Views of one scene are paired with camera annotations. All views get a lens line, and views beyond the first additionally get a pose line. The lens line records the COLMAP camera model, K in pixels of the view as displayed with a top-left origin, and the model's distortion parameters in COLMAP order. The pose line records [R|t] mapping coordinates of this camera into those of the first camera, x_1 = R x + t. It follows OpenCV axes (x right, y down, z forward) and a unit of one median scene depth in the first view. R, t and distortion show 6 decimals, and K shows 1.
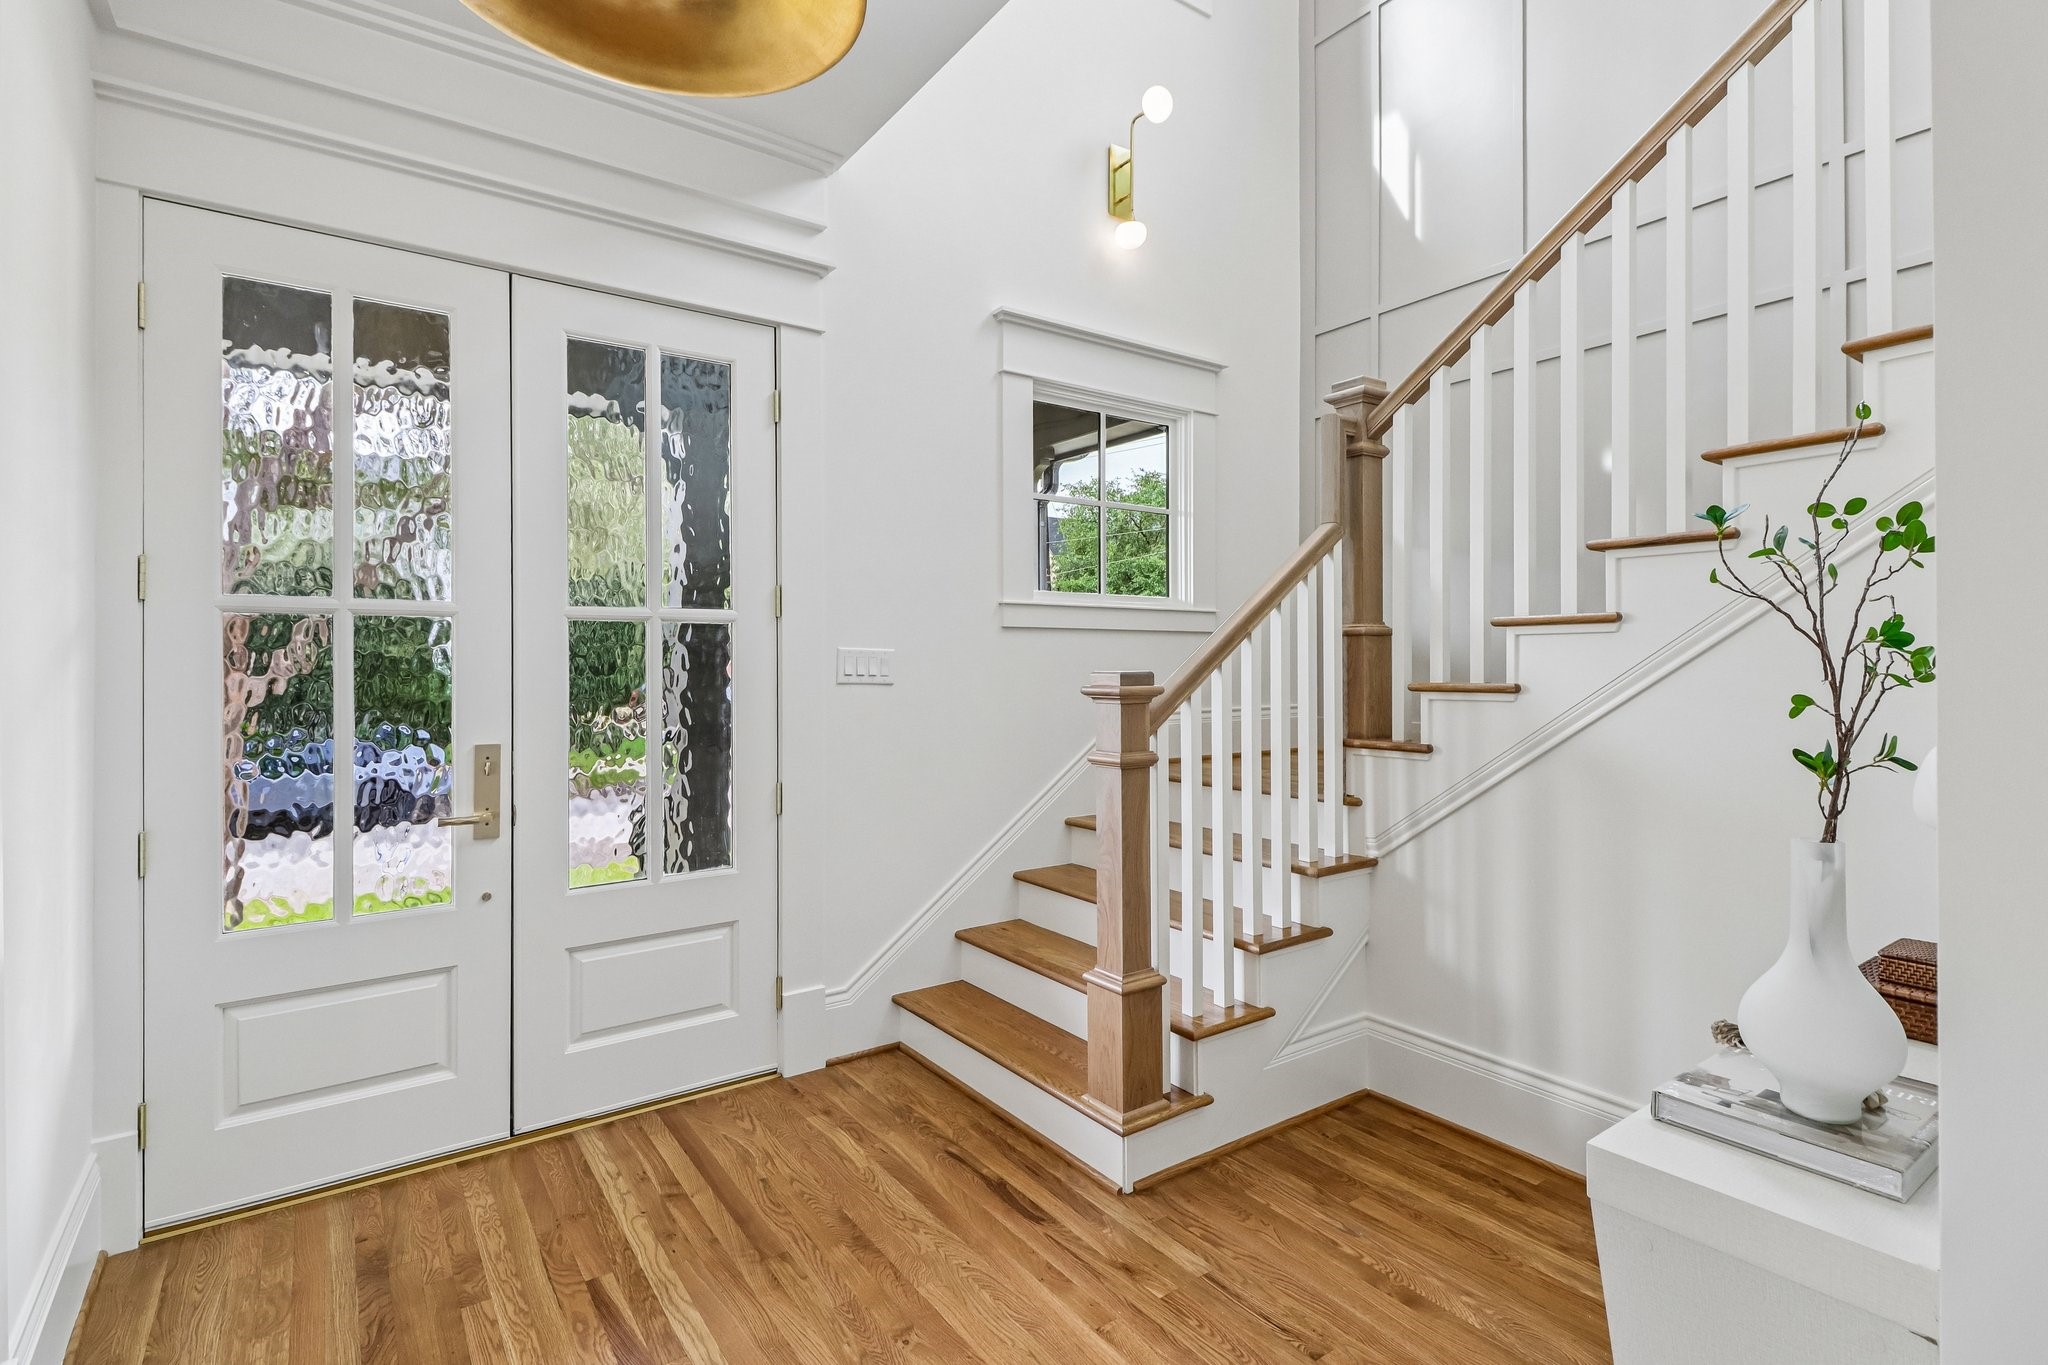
lens RADIAL K [[971.9, 0, 1027.6], [0, 971.9, 654.4], [0, 0, 1]] dist [0.000274, -0.000239]
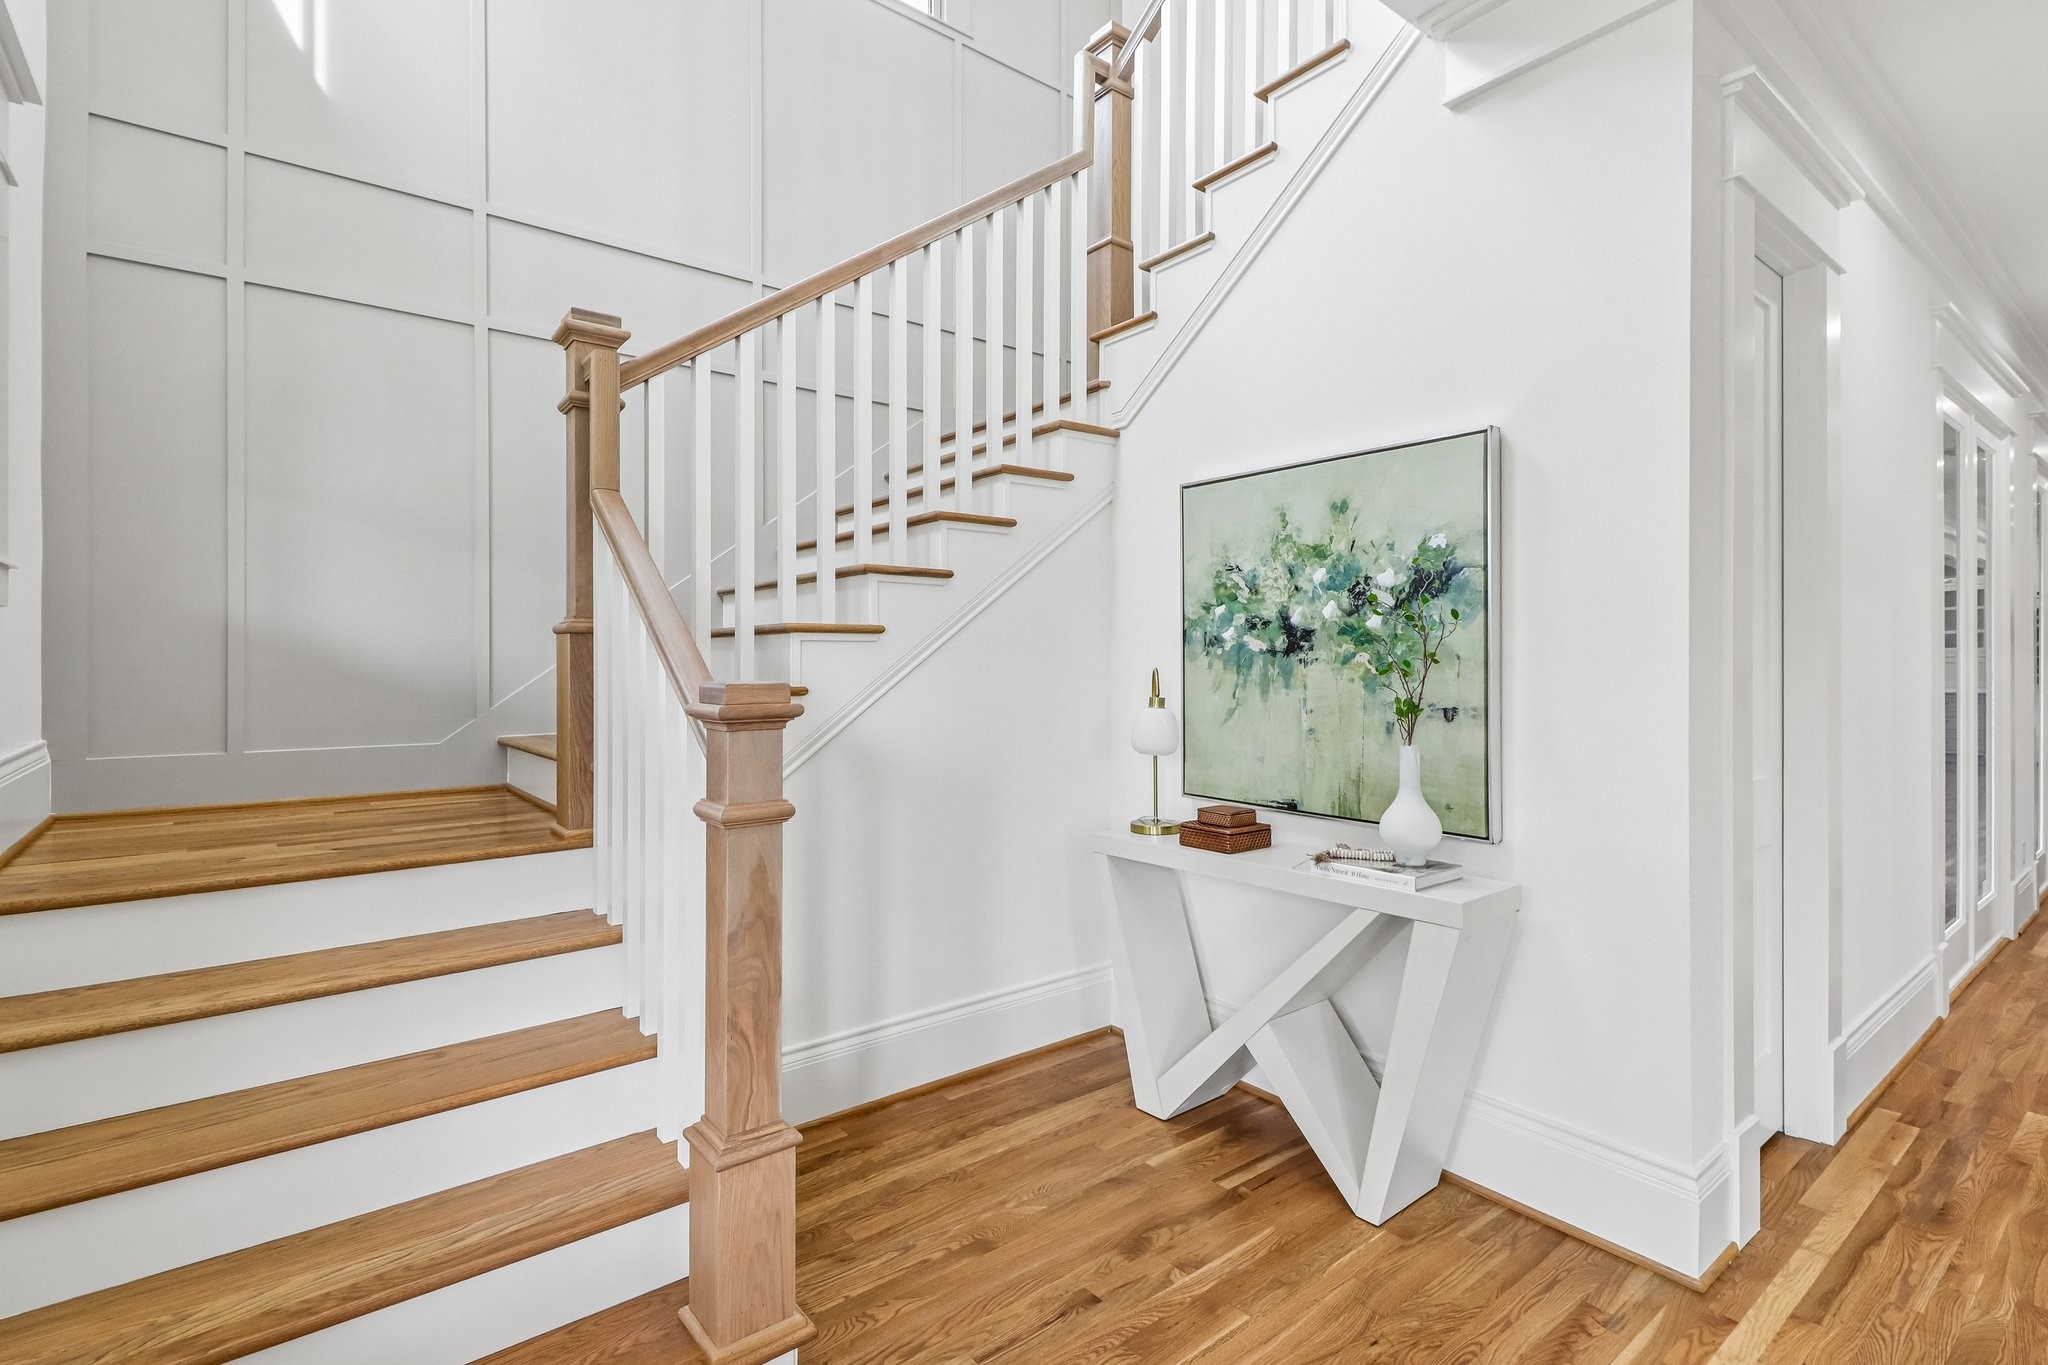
lens RADIAL K [[971.9, 0, 1027.6], [0, 971.9, 654.4], [0, 0, 1]] dist [0.000274, -0.000239]
pose [[-0.046242, 0.002690, 0.998927, -0.649302], [-0.004497, 0.999986, -0.002901, -0.001352], [-0.998920, -0.004626, -0.046230, 0.922203]]
